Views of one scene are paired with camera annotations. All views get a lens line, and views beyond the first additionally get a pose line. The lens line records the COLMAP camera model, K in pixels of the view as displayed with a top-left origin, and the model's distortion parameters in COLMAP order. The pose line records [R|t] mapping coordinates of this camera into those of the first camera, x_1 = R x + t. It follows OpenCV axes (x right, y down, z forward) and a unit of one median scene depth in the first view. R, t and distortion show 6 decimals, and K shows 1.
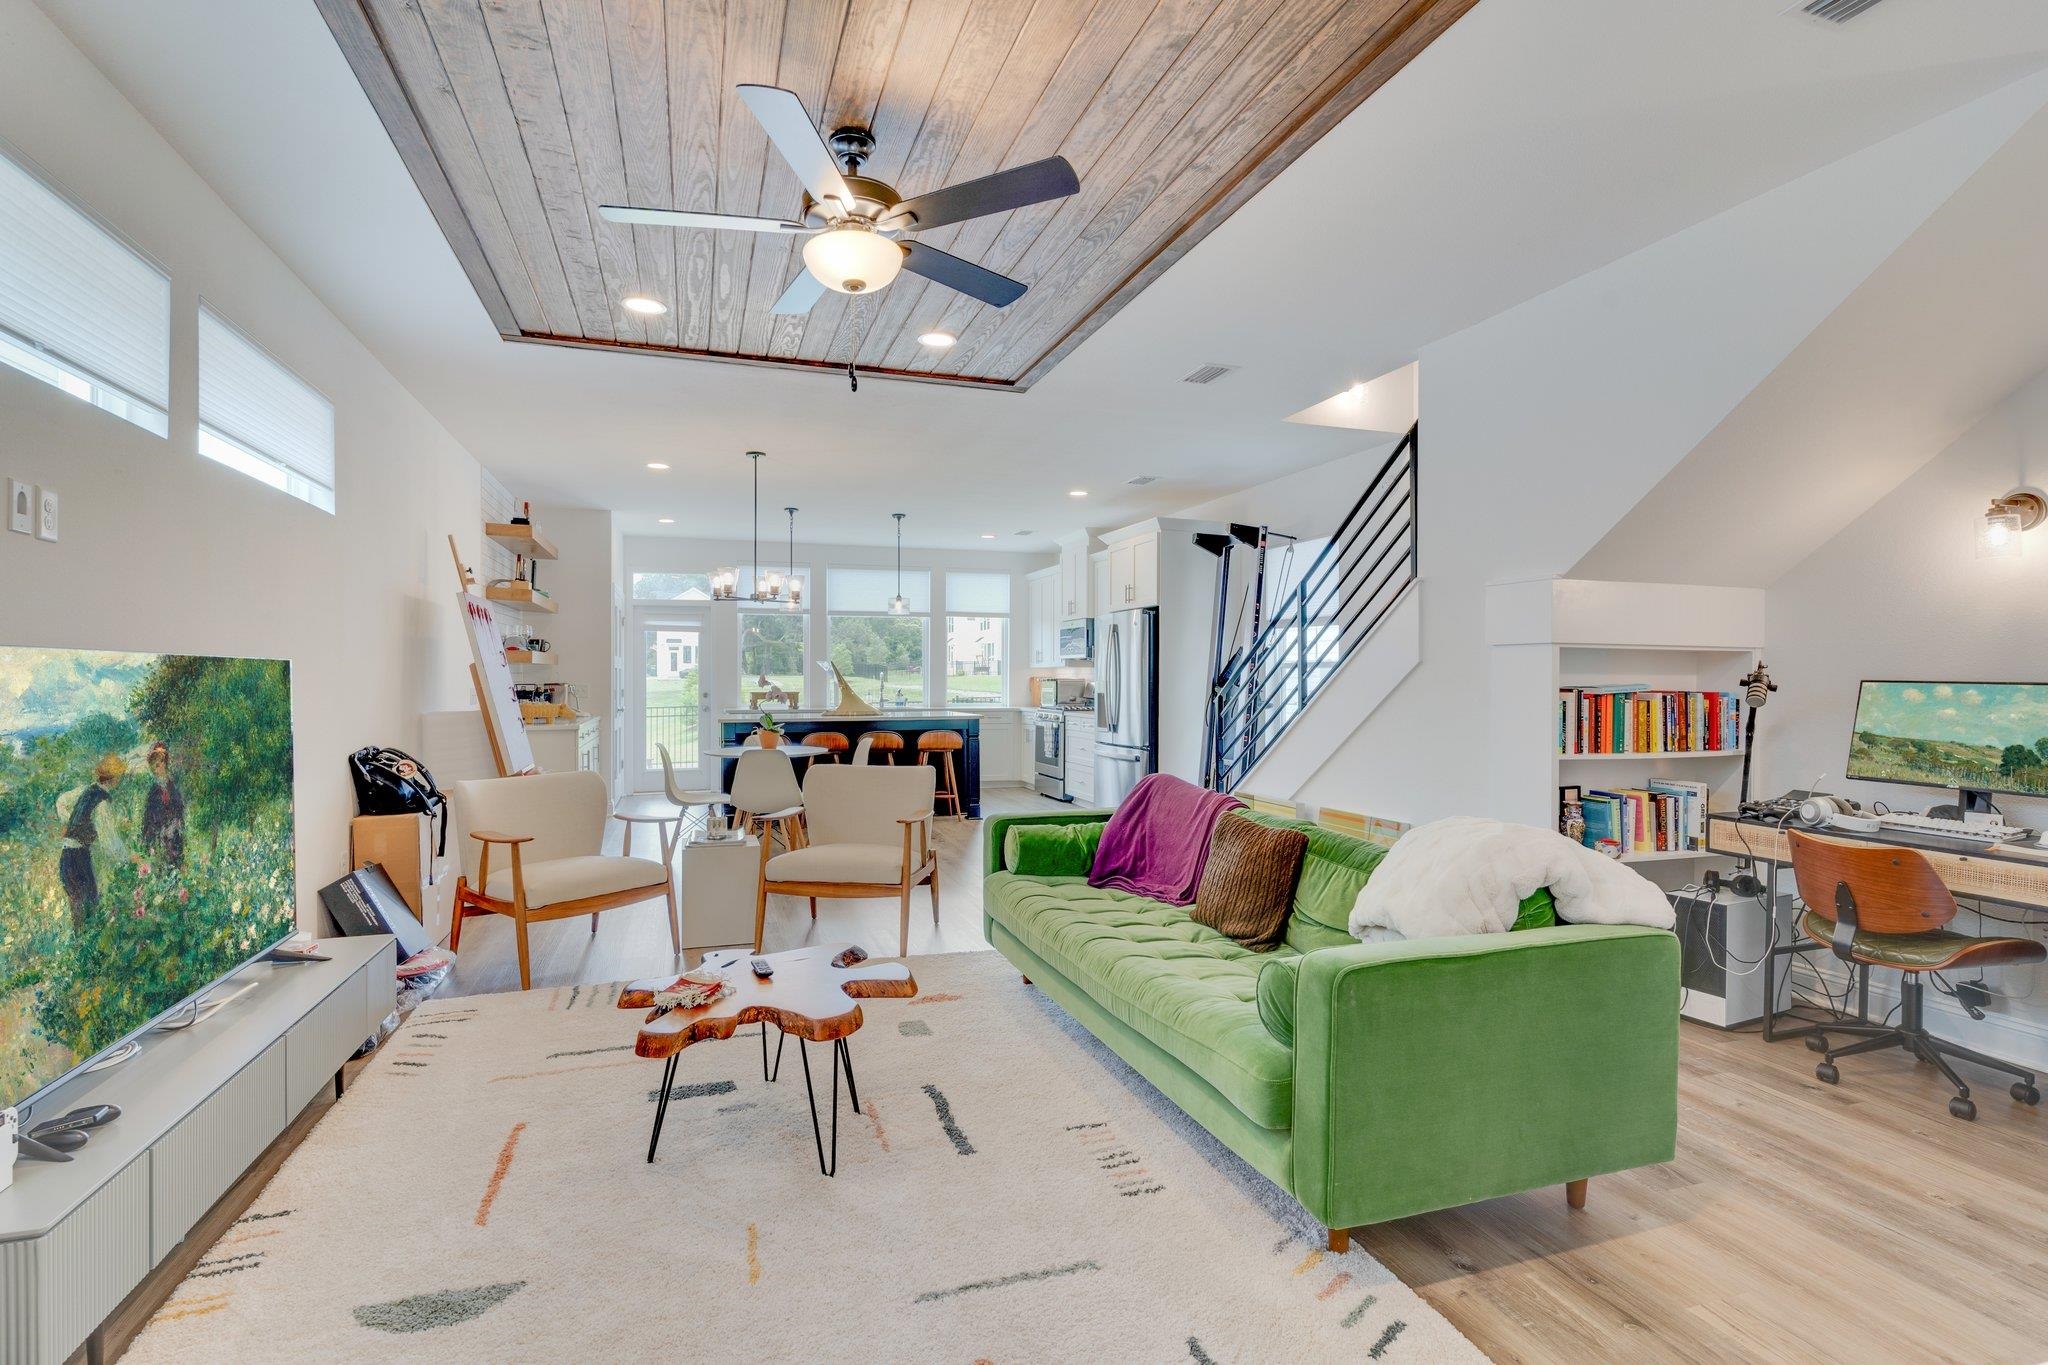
lens RADIAL K [[983.7, 0, 1021.5], [0, 983.7, 677.7], [0, 0, 1]] dist [0.003765, 0.000456]
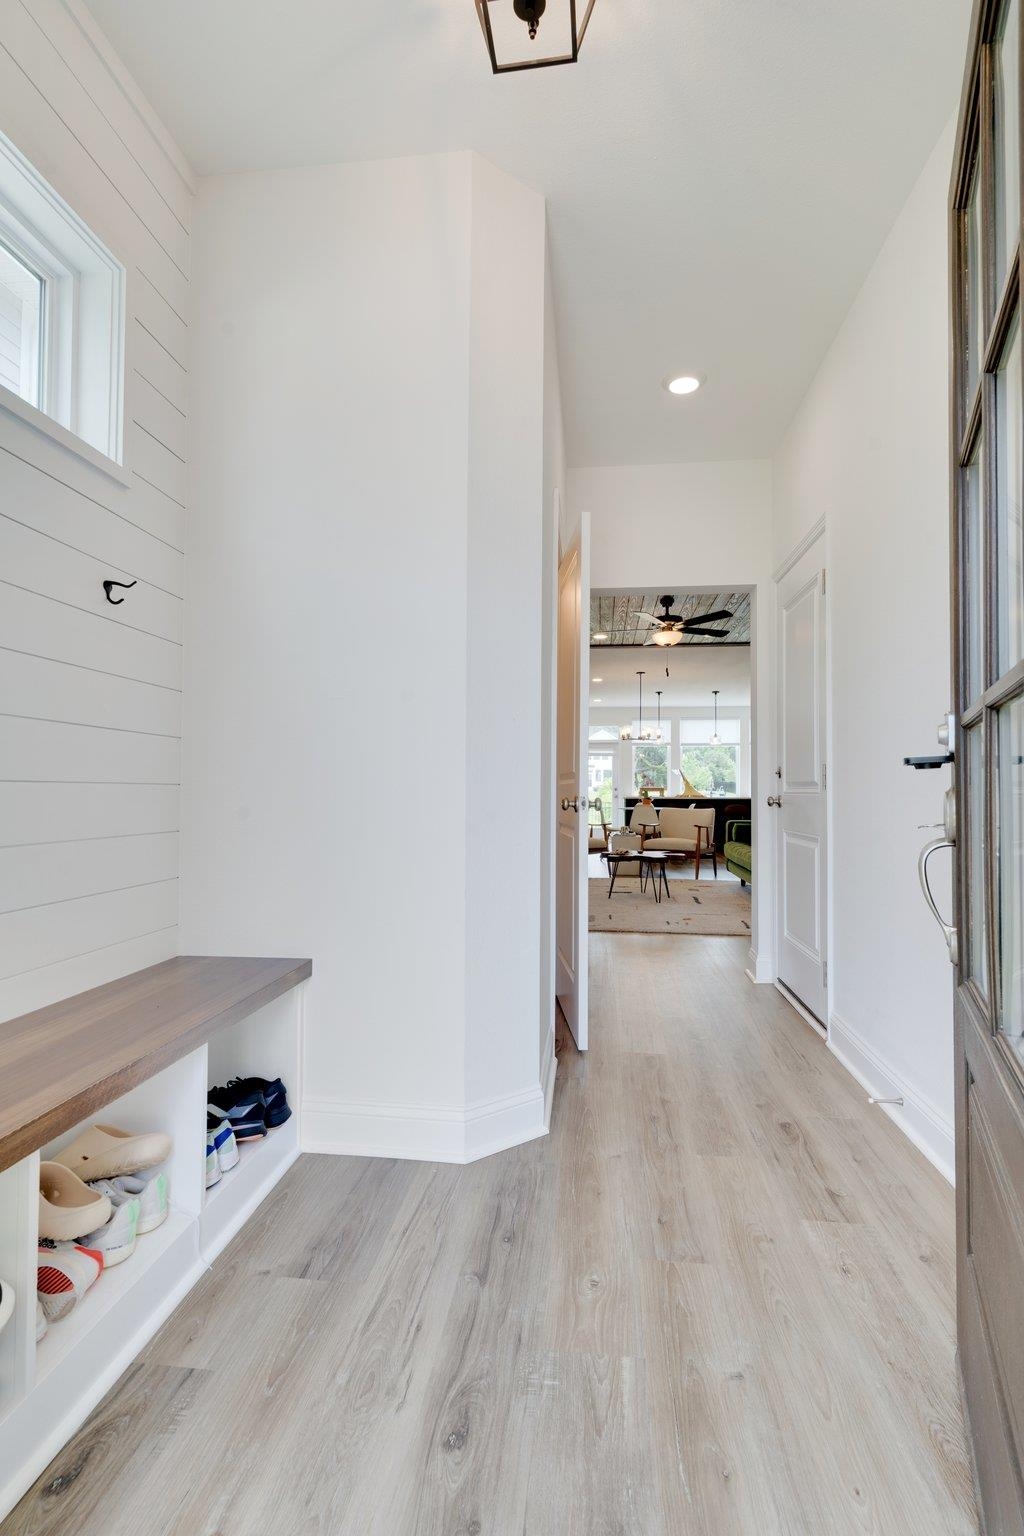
lens RADIAL K [[737.8, 0, 512.0], [0, 737.8, 768.0], [0, 0, 1]] dist [0.003765, 0.000456]
pose [[0.904288, -0.009595, -0.426816, 0.288474], [-0.005435, 0.999408, -0.033981, 0.071370], [0.426889, 0.033048, 0.903700, -1.015793]]
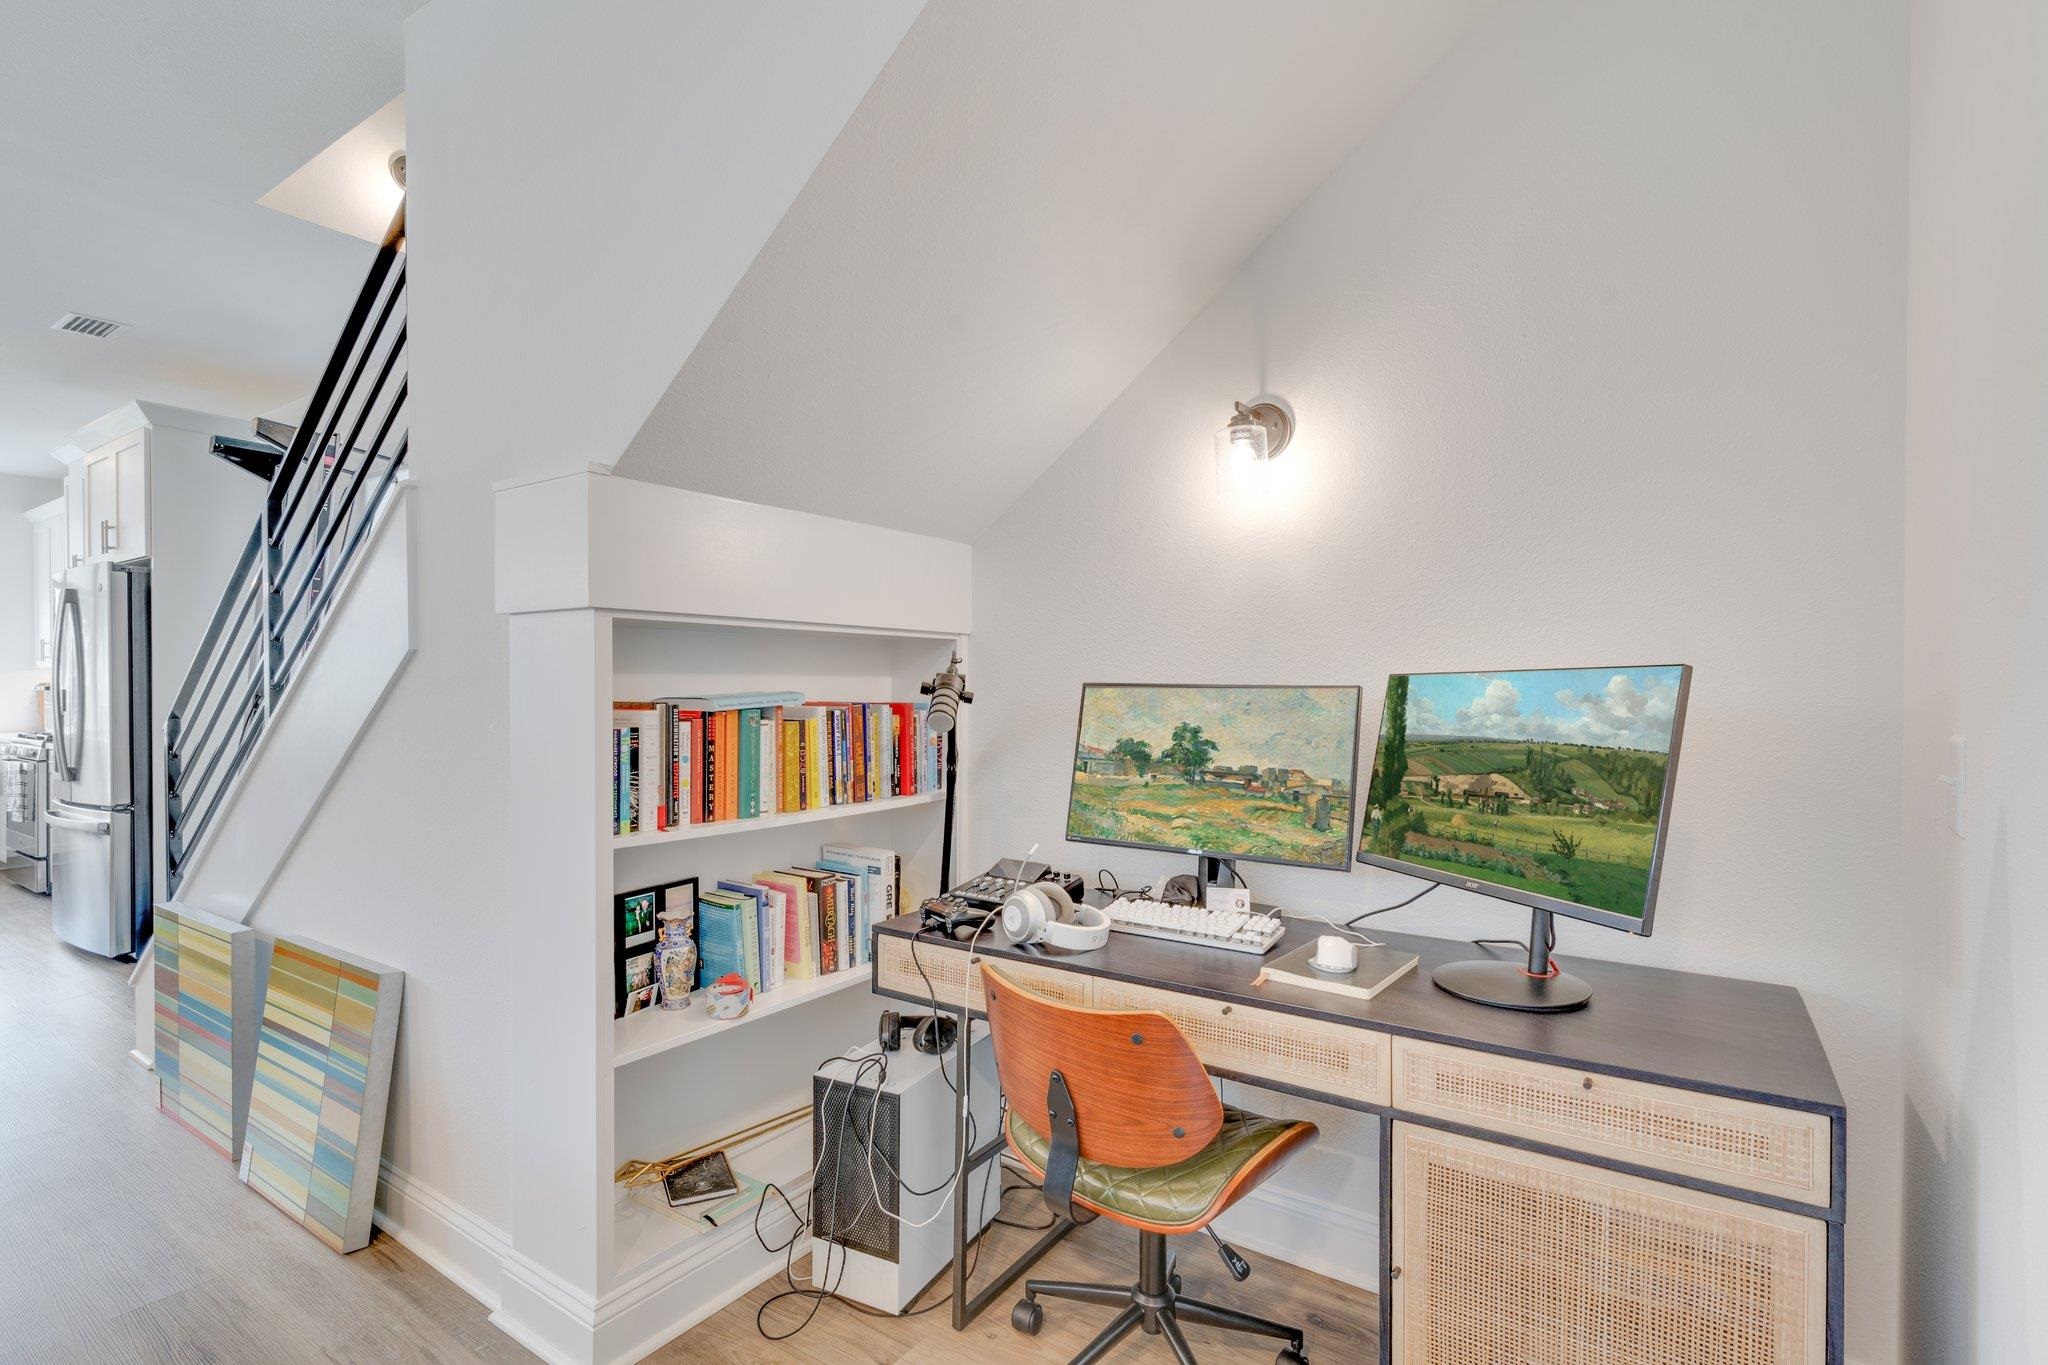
lens RADIAL K [[983.7, 0, 1021.5], [0, 983.7, 677.7], [0, 0, 1]] dist [0.003765, 0.000456]
pose [[0.799712, -0.002936, 0.600377, 0.389153], [0.005180, 0.999985, -0.002009, 0.000097], [-0.600361, 0.004717, 0.799715, 0.458219]]
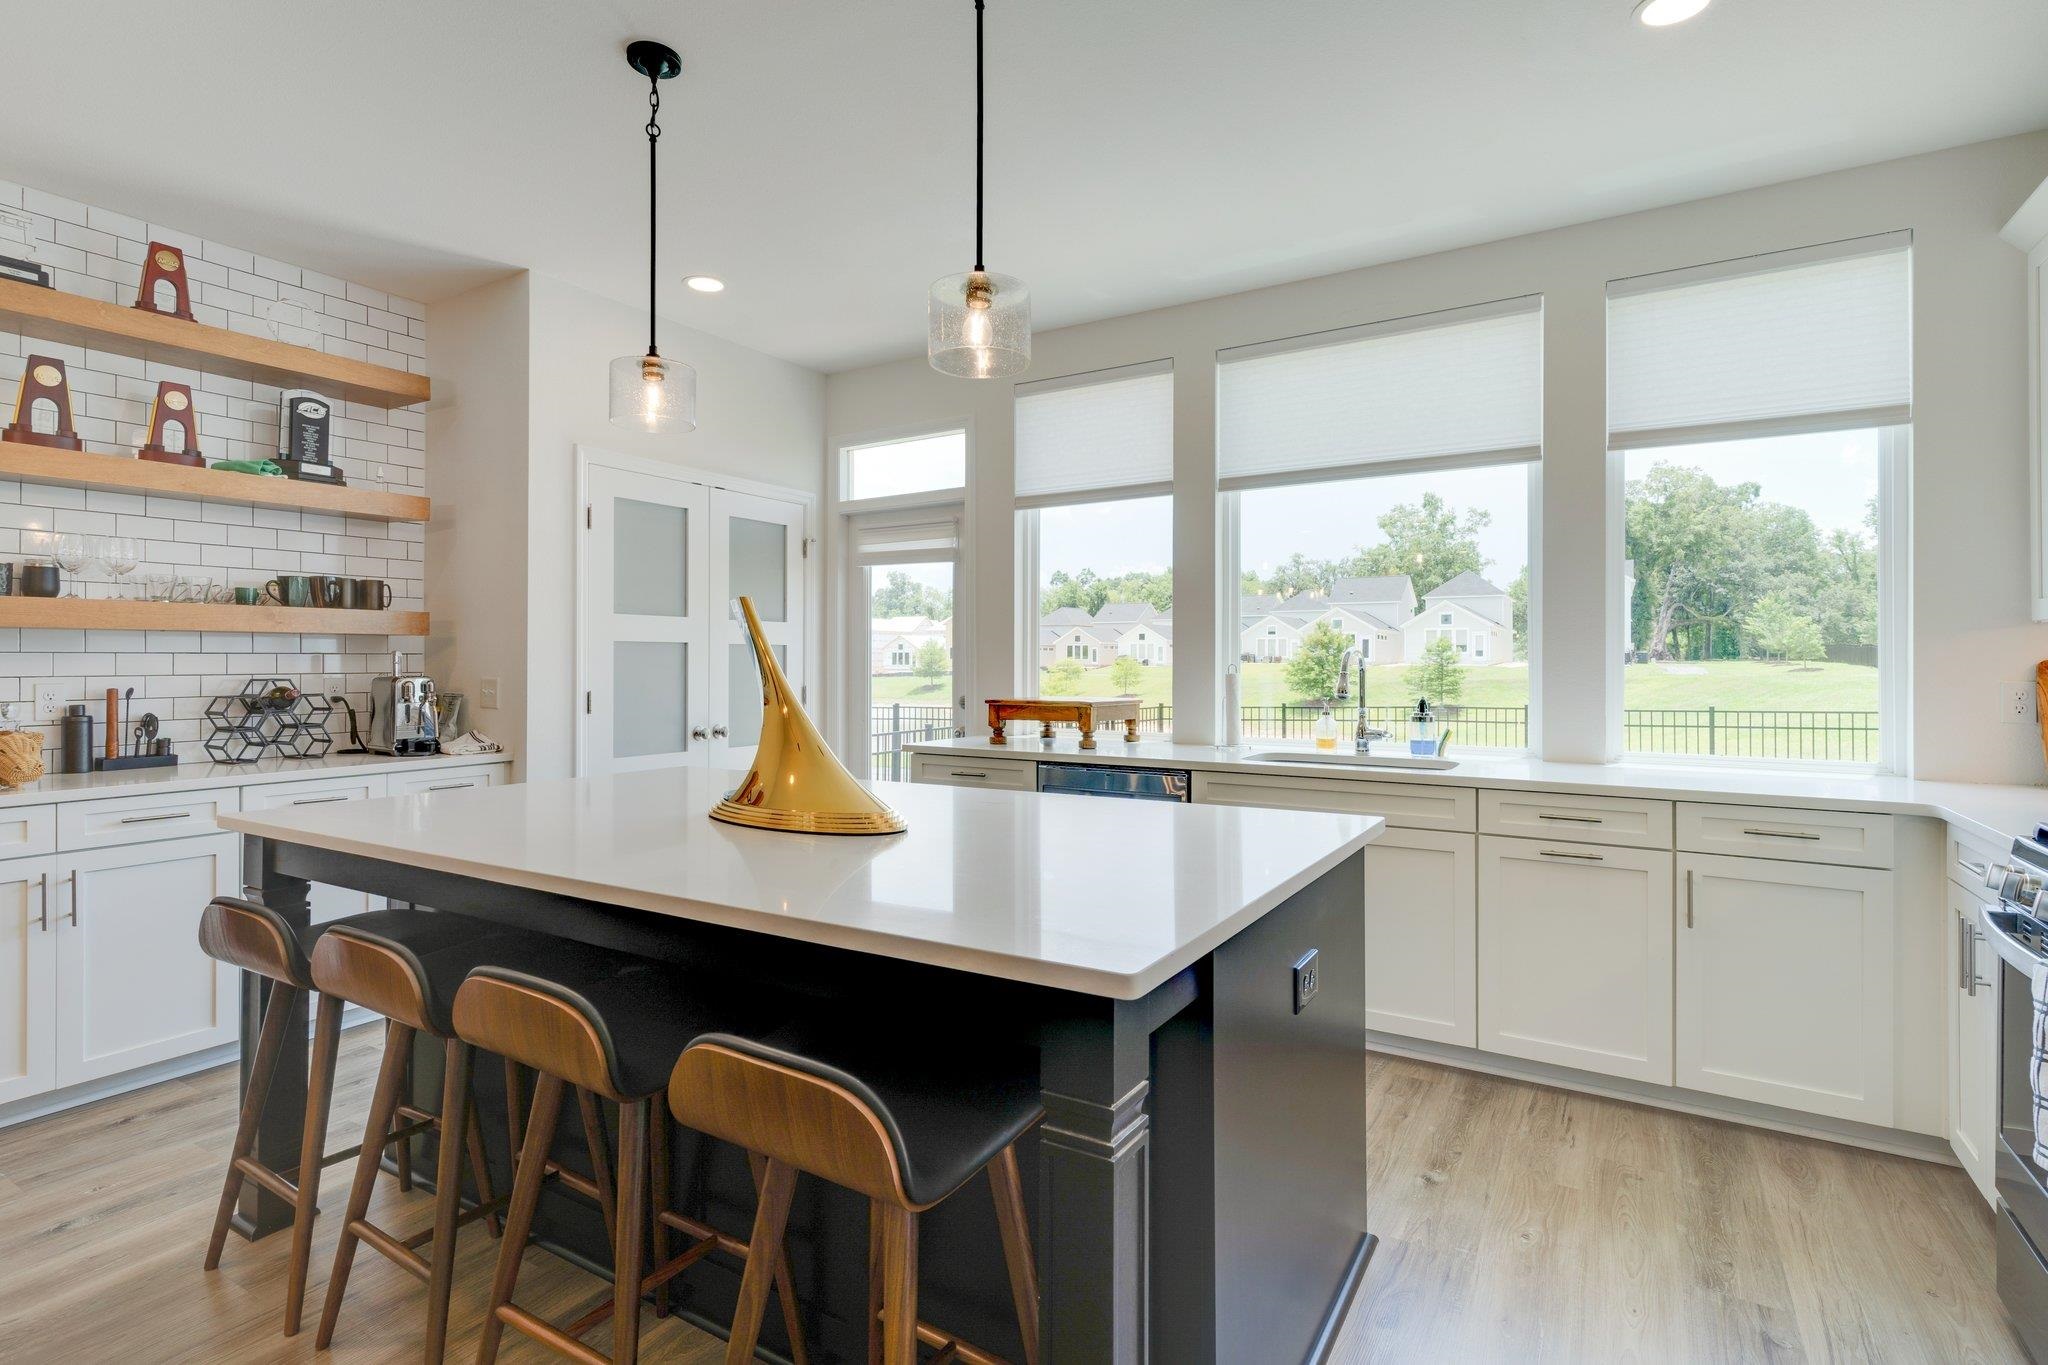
lens RADIAL K [[992.3, 0, 1022.6], [0, 992.3, 656.2], [0, 0, 1]] dist [0.000104, 0.000441]
pose [[0.643761, -0.006402, -0.765200, 0.103784], [0.000704, 0.999970, -0.007773, 0.000418], [0.765226, 0.004465, 0.643746, 2.016892]]
